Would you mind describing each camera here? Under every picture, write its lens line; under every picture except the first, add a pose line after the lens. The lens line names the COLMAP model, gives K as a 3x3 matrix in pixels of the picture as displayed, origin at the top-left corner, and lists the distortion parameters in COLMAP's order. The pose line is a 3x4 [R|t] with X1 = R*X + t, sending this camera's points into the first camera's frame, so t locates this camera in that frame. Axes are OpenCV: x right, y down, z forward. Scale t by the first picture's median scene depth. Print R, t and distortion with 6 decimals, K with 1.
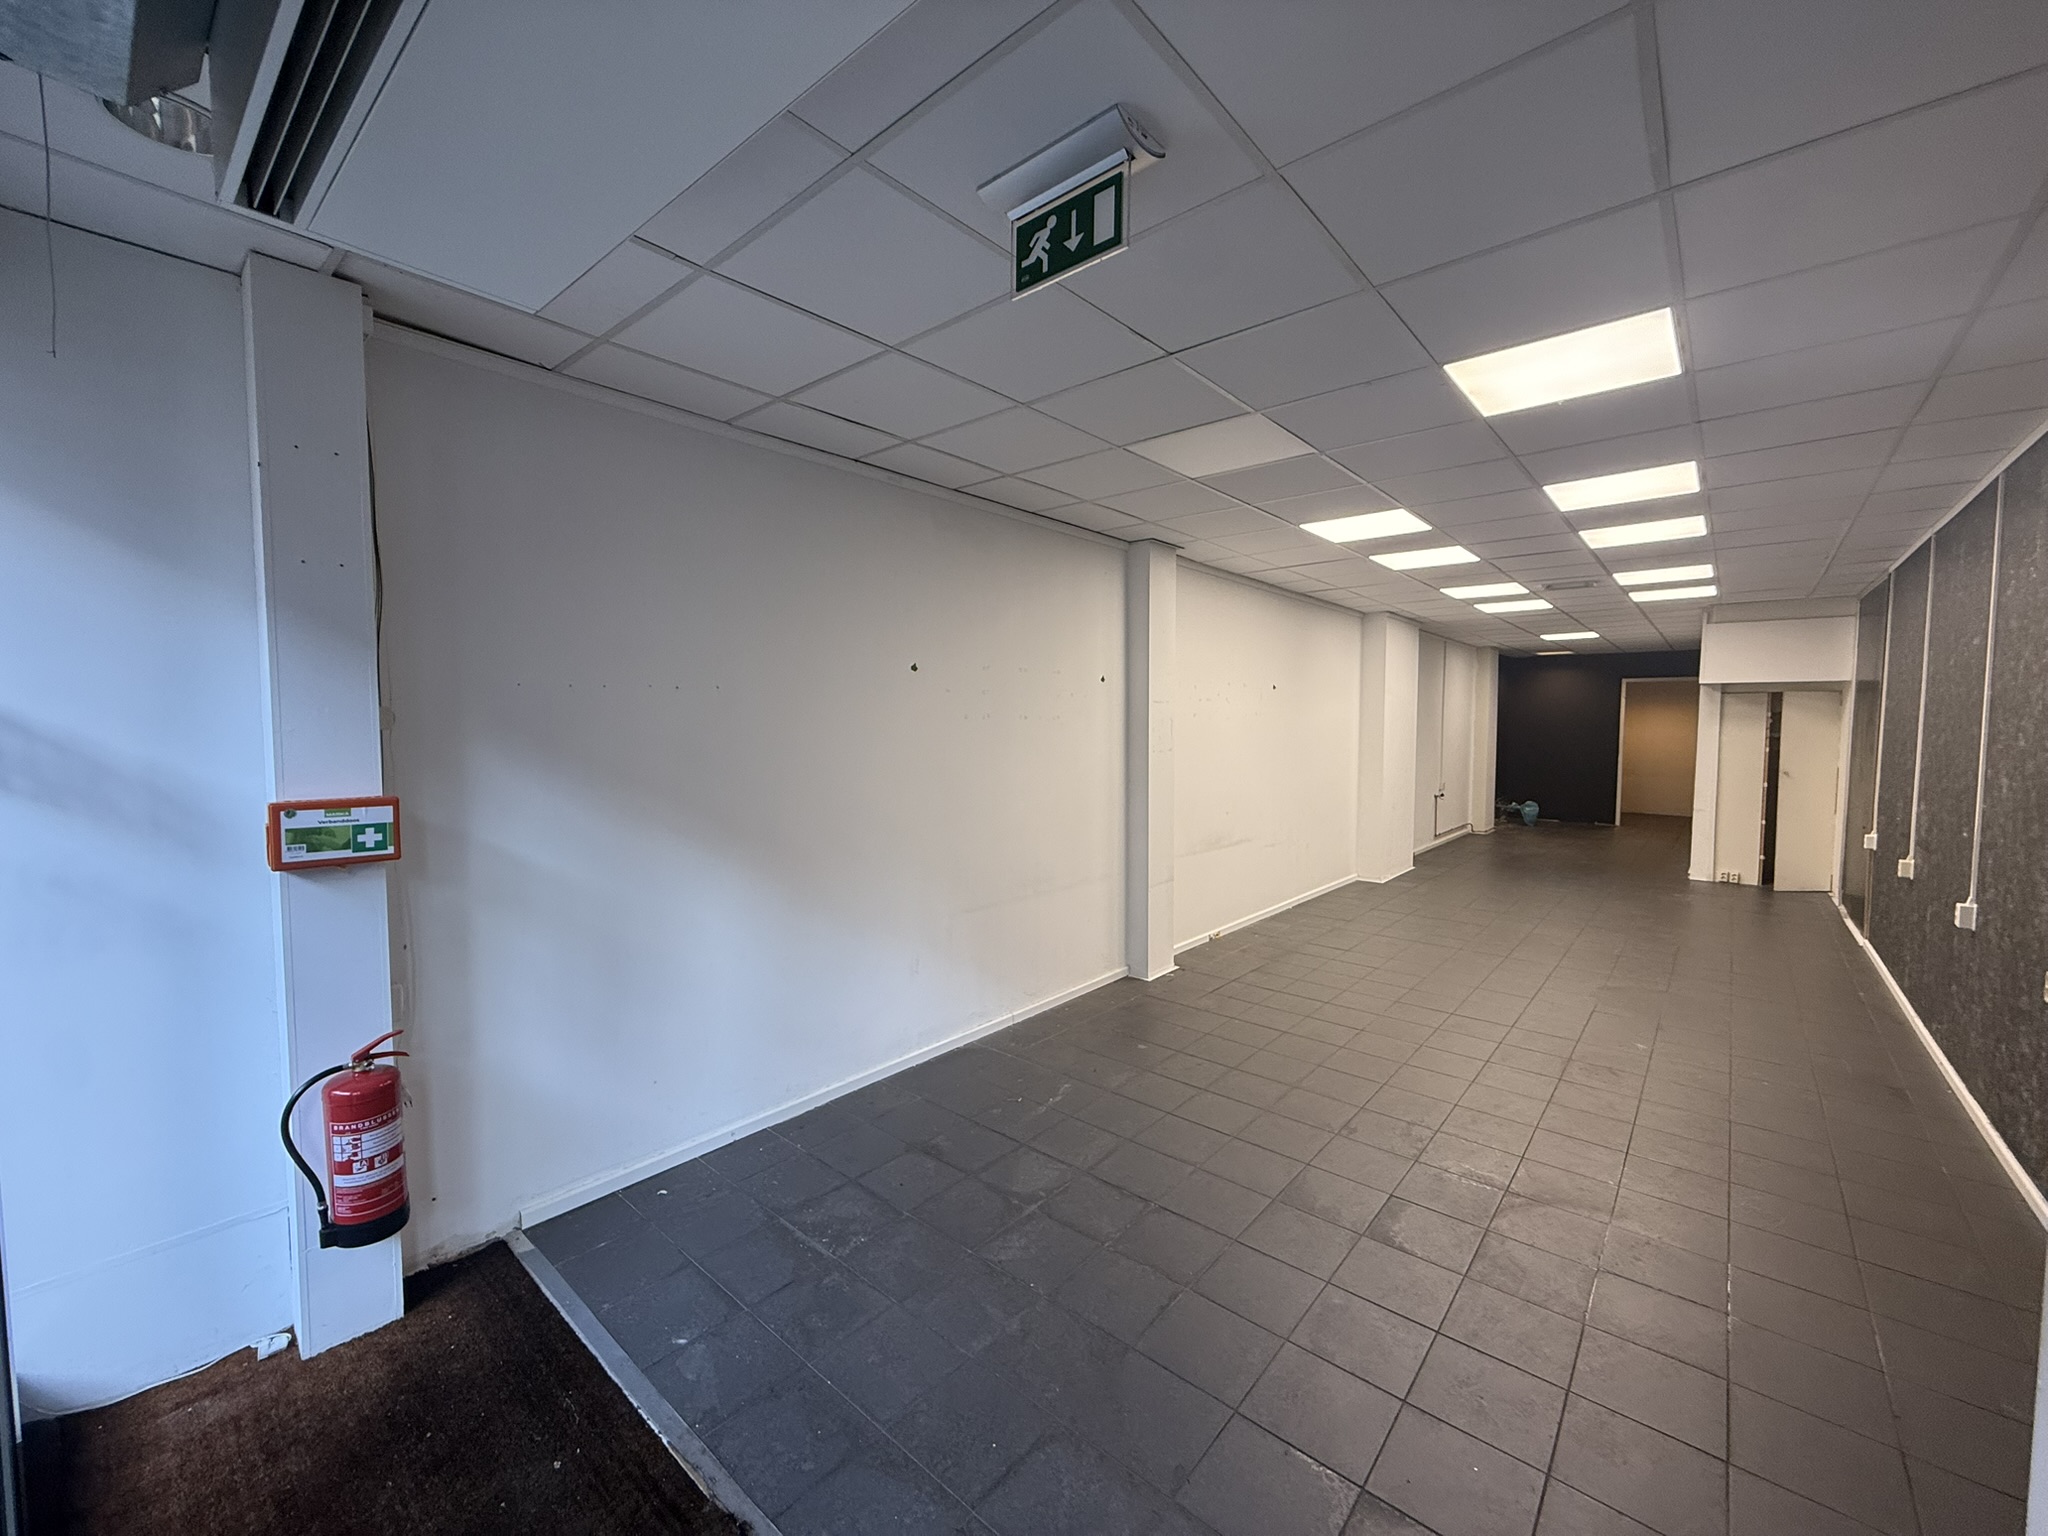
lens RADIAL K [[819.1, 0, 1015.1], [0, 819.1, 773.0], [0, 0, 1]] dist [-0.000304, -0.000282]
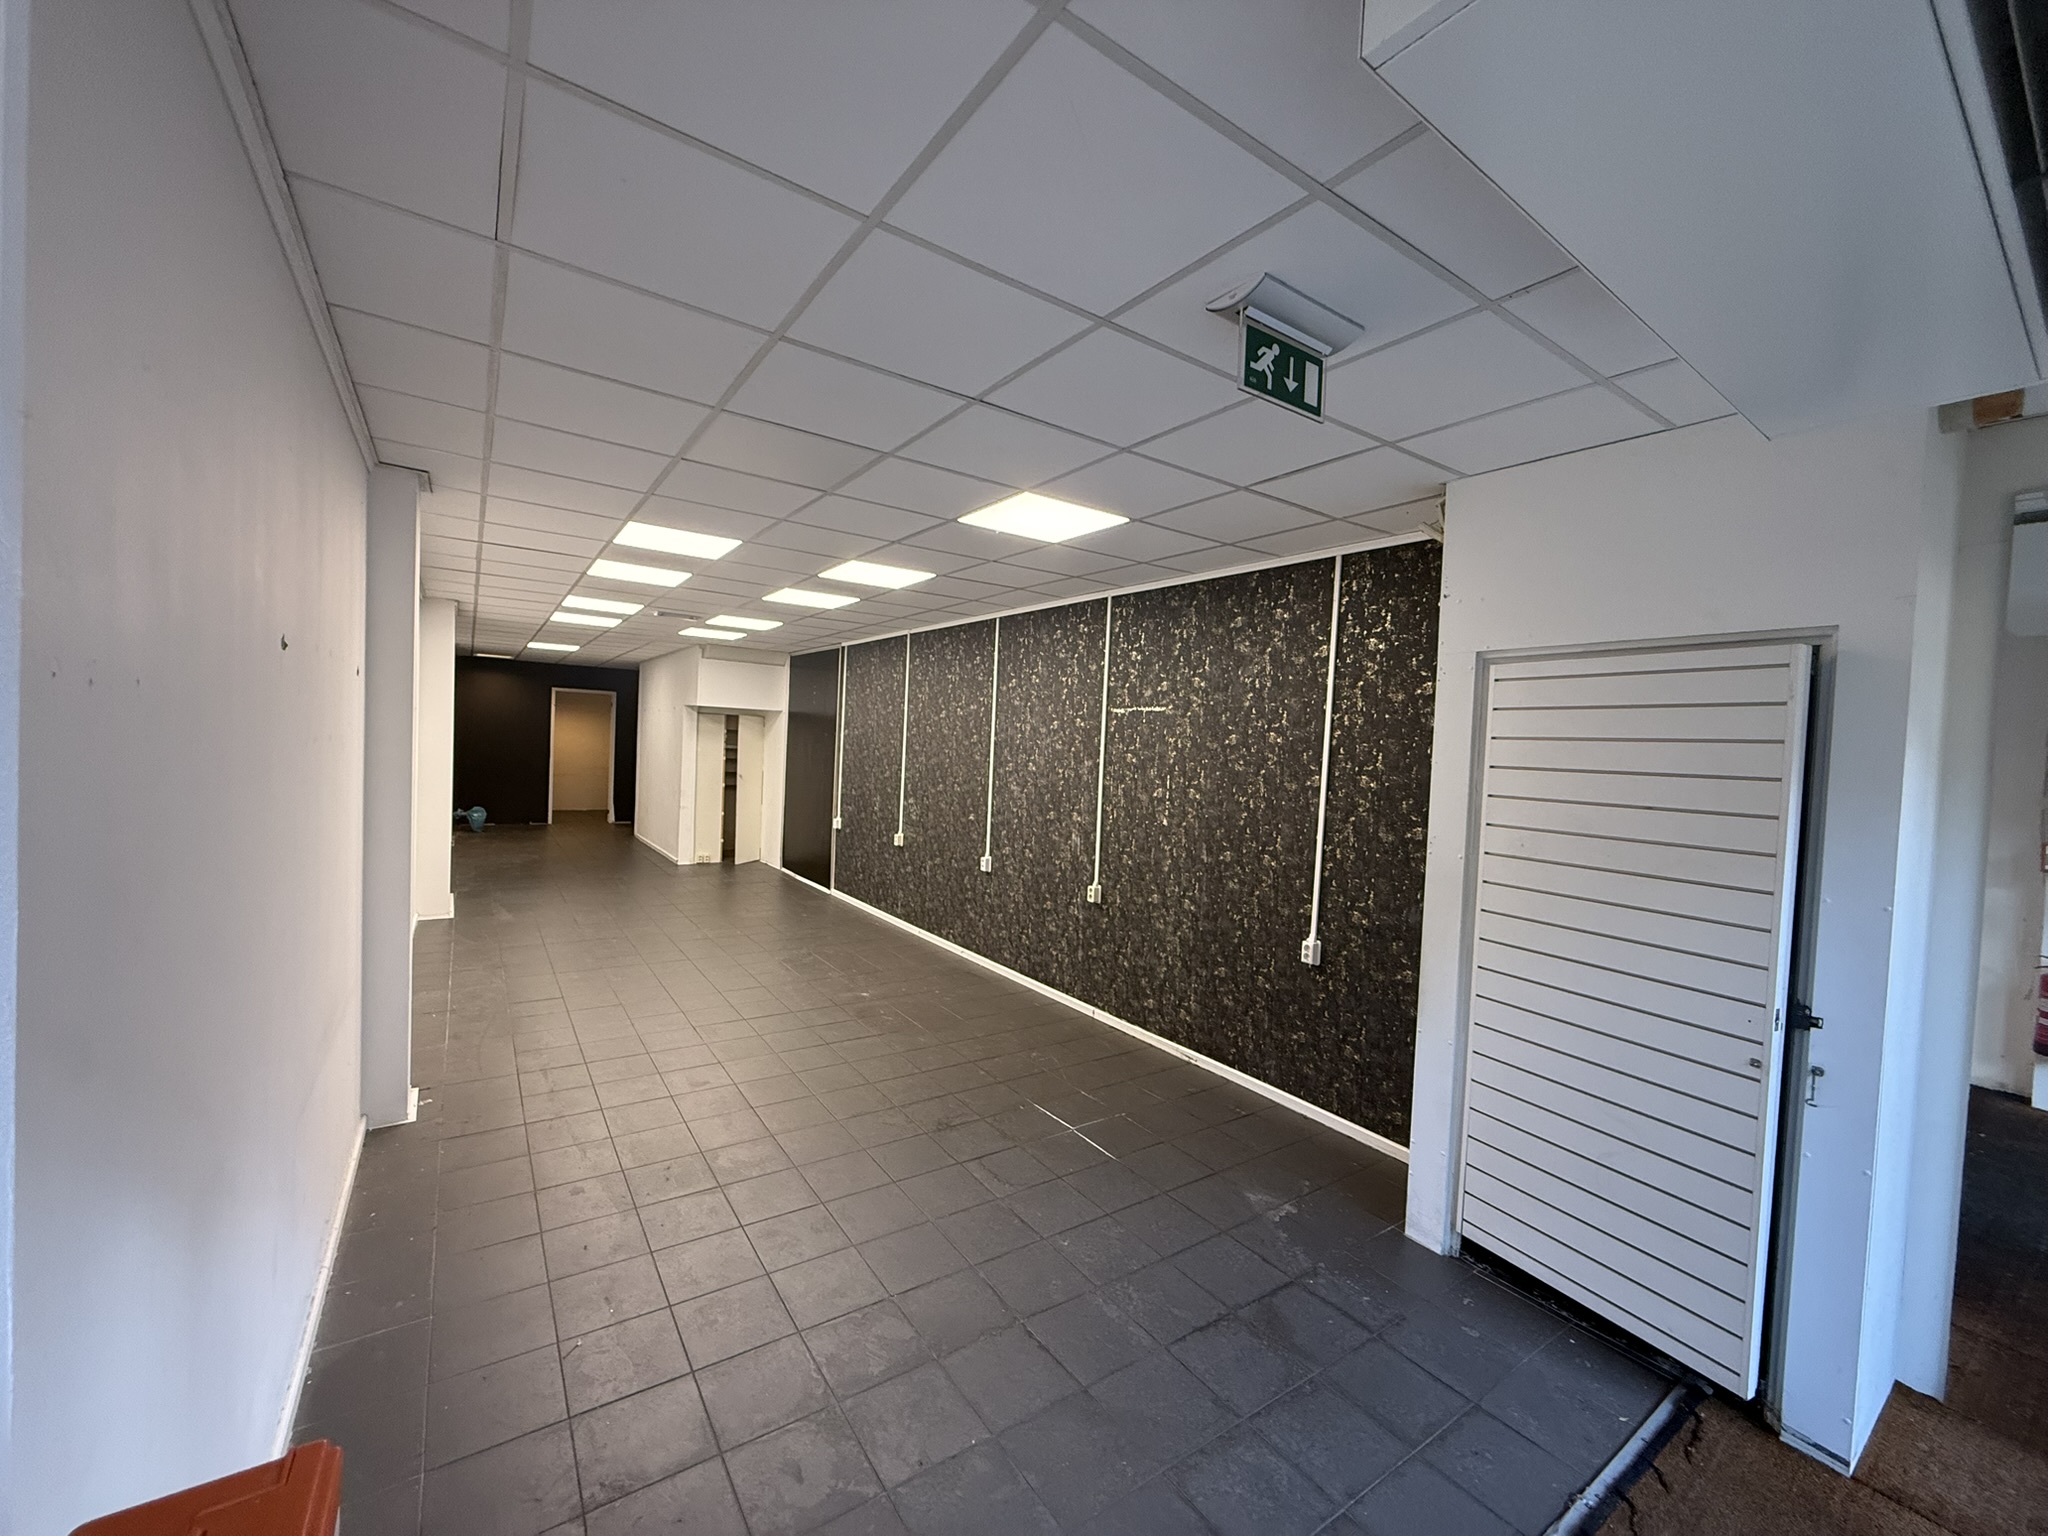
lens RADIAL K [[819.1, 0, 1015.1], [0, 819.1, 773.0], [0, 0, 1]] dist [-0.000304, -0.000282]
pose [[0.247544, -0.027278, 0.968493, -0.304553], [0.016771, 0.999574, 0.023867, -0.035995], [-0.968732, 0.010335, 0.247896, 0.289437]]
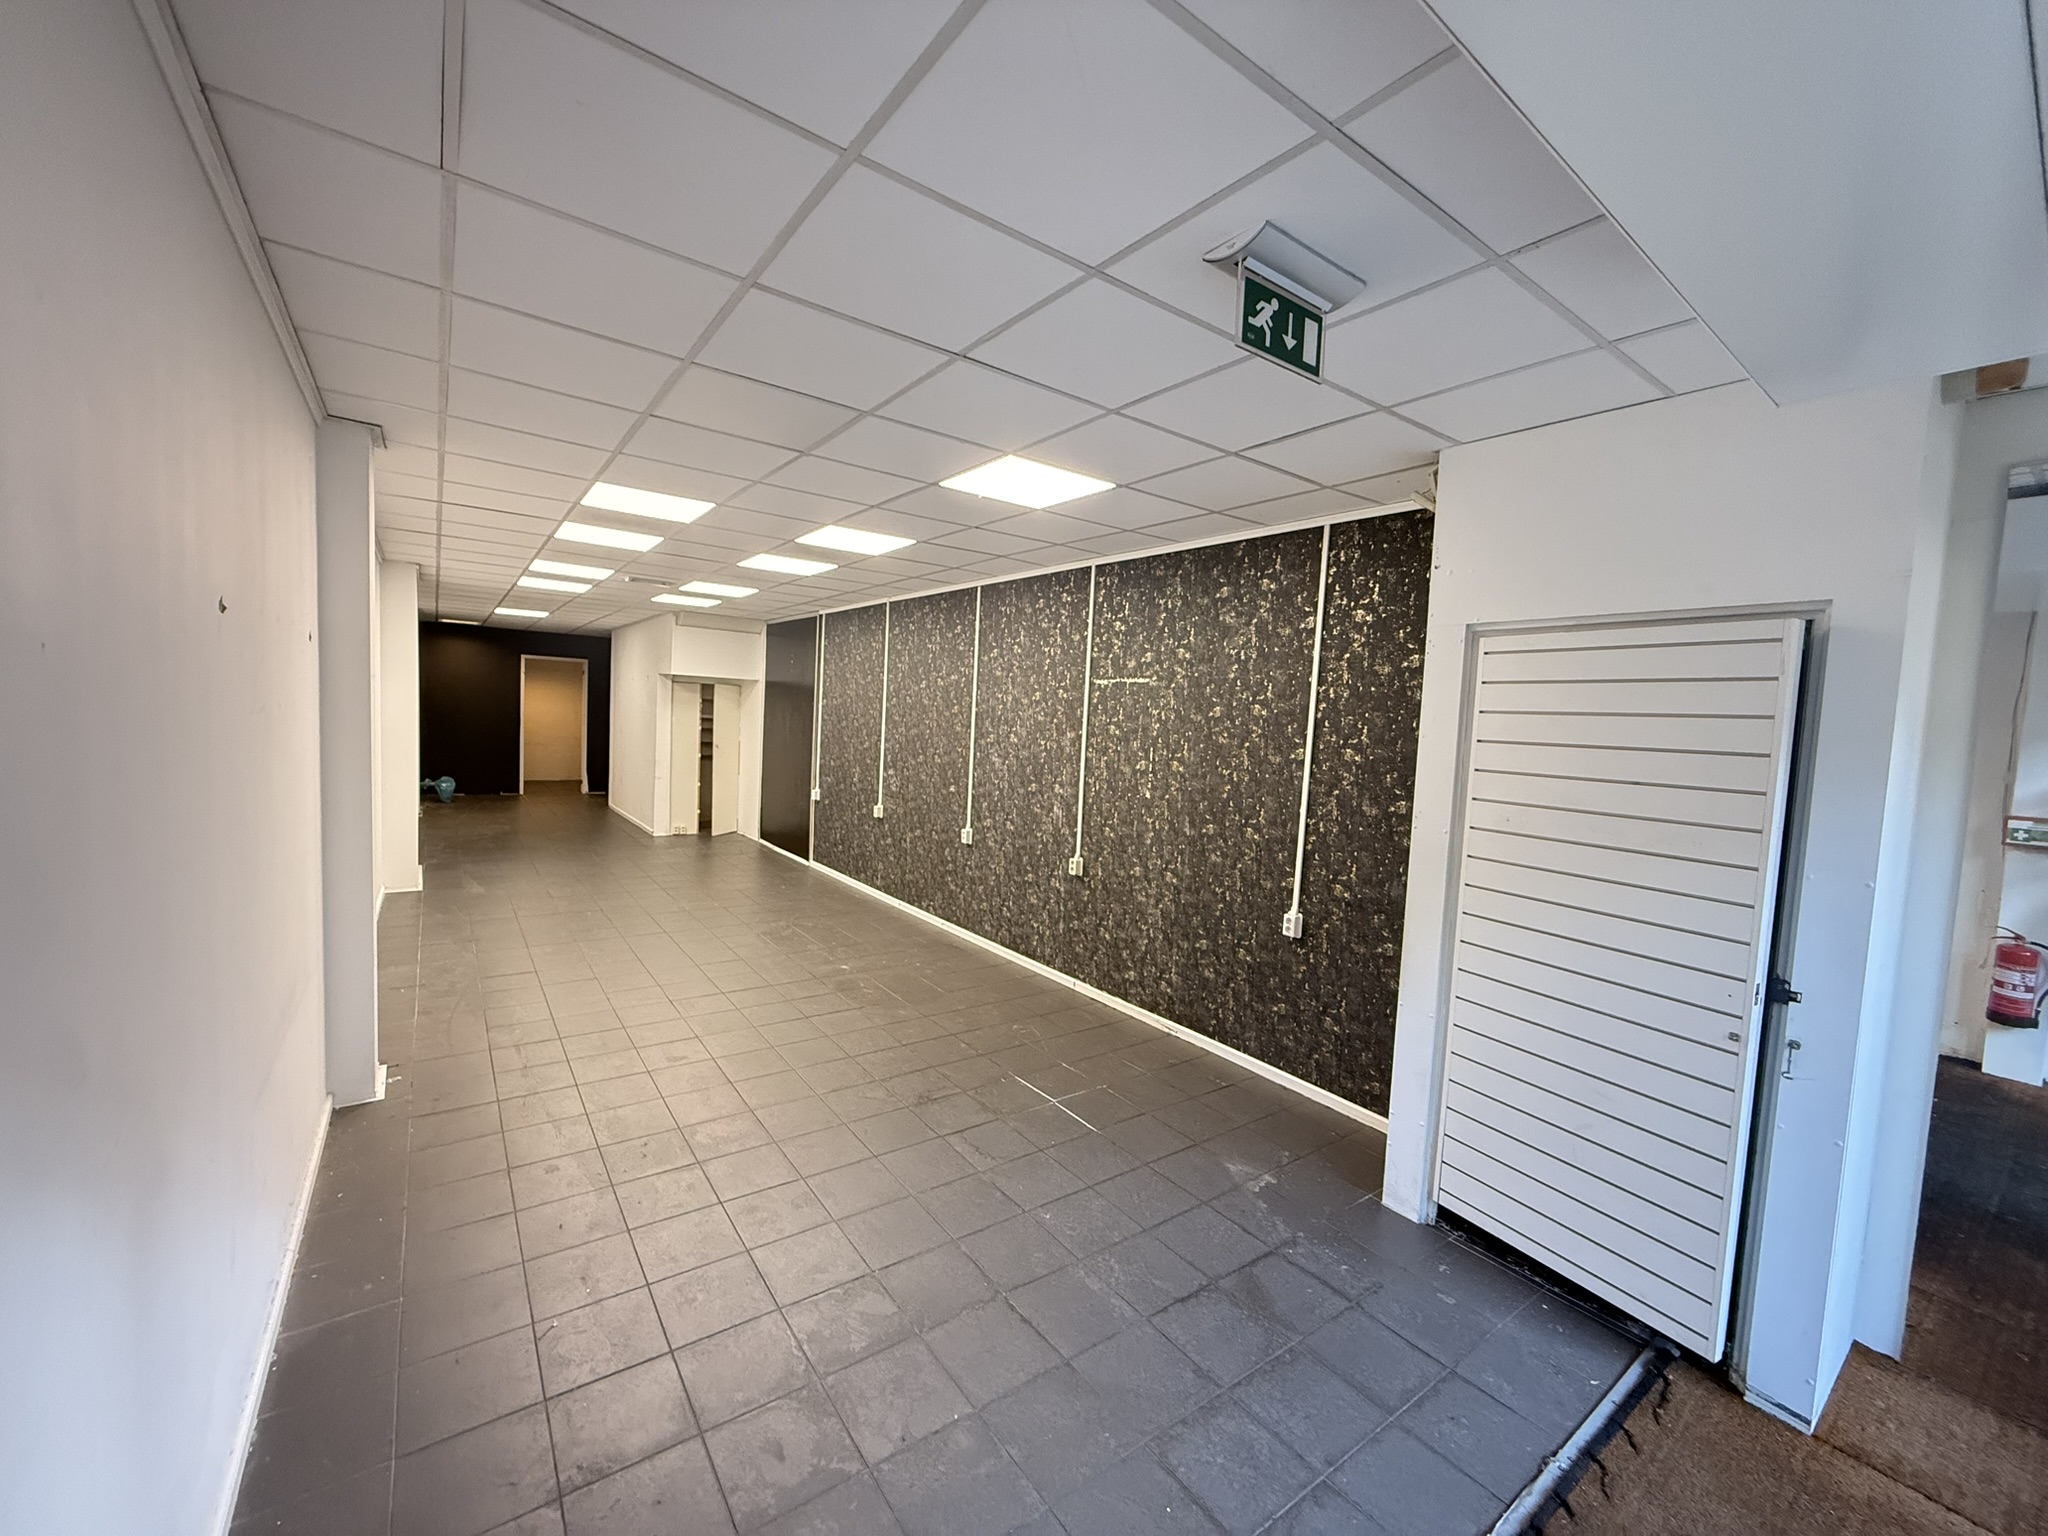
lens RADIAL K [[819.1, 0, 1015.1], [0, 819.1, 773.0], [0, 0, 1]] dist [-0.000304, -0.000282]
pose [[0.223376, -0.061535, 0.972788, -0.295512], [0.012653, 0.998104, 0.060231, -0.036951], [-0.974650, -0.001146, 0.223731, 0.293896]]
